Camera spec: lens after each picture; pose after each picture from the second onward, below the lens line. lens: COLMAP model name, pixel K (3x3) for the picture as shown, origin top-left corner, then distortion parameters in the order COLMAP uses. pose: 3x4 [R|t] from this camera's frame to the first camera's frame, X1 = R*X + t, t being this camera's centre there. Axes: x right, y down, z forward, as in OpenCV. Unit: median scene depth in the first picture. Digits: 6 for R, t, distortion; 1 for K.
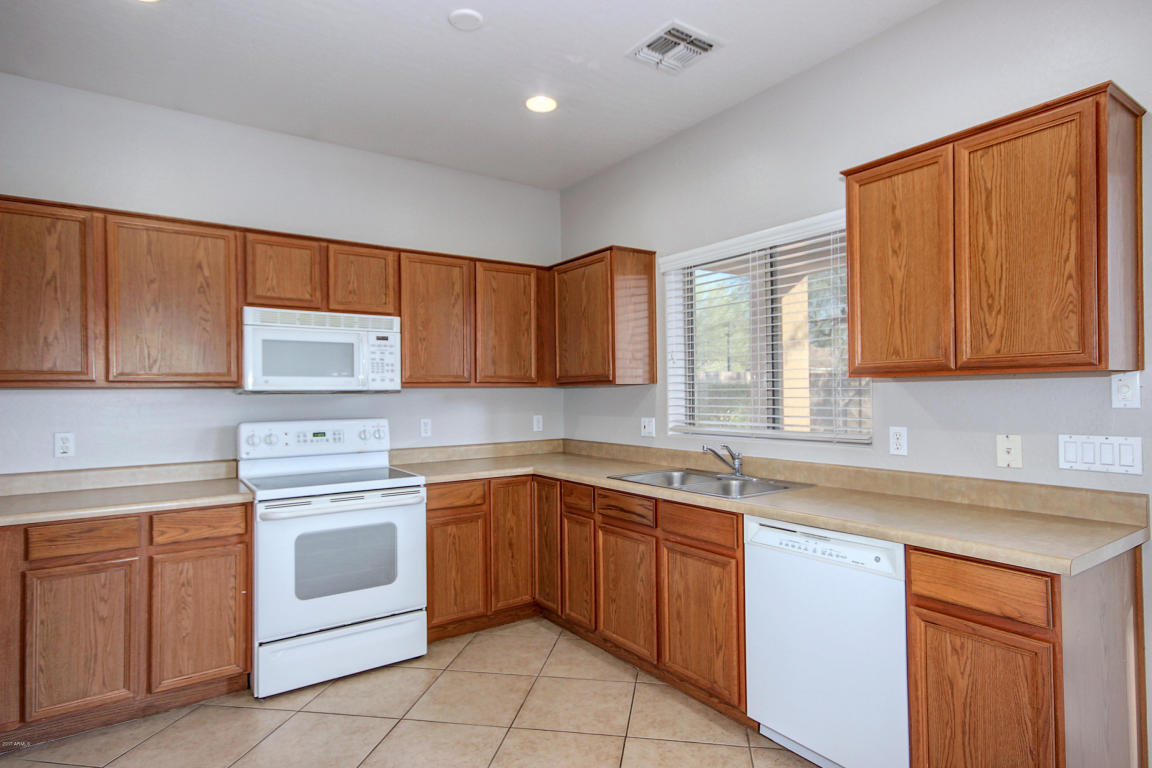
lens RADIAL K [[623.6, 0, 574.7], [0, 623.6, 389.3], [0, 0, 1]] dist [-0.000024, 0.015001]
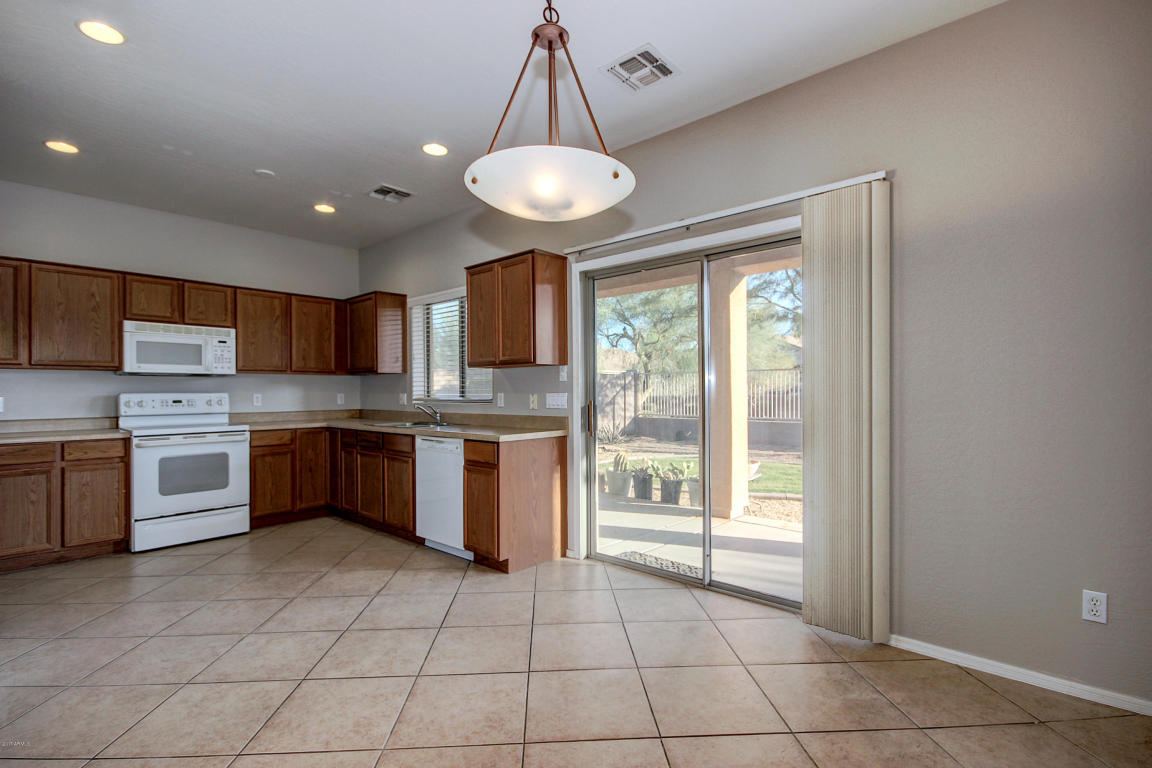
lens RADIAL K [[539.1, 0, 575.5], [0, 539.1, 390.8], [0, 0, 1]] dist [0.026071, -0.021335]
pose [[0.974891, 0.005275, 0.222621, 0.297162], [-0.005906, 0.999980, 0.002168, 0.039682], [-0.222605, -0.003428, 0.974903, -0.629454]]
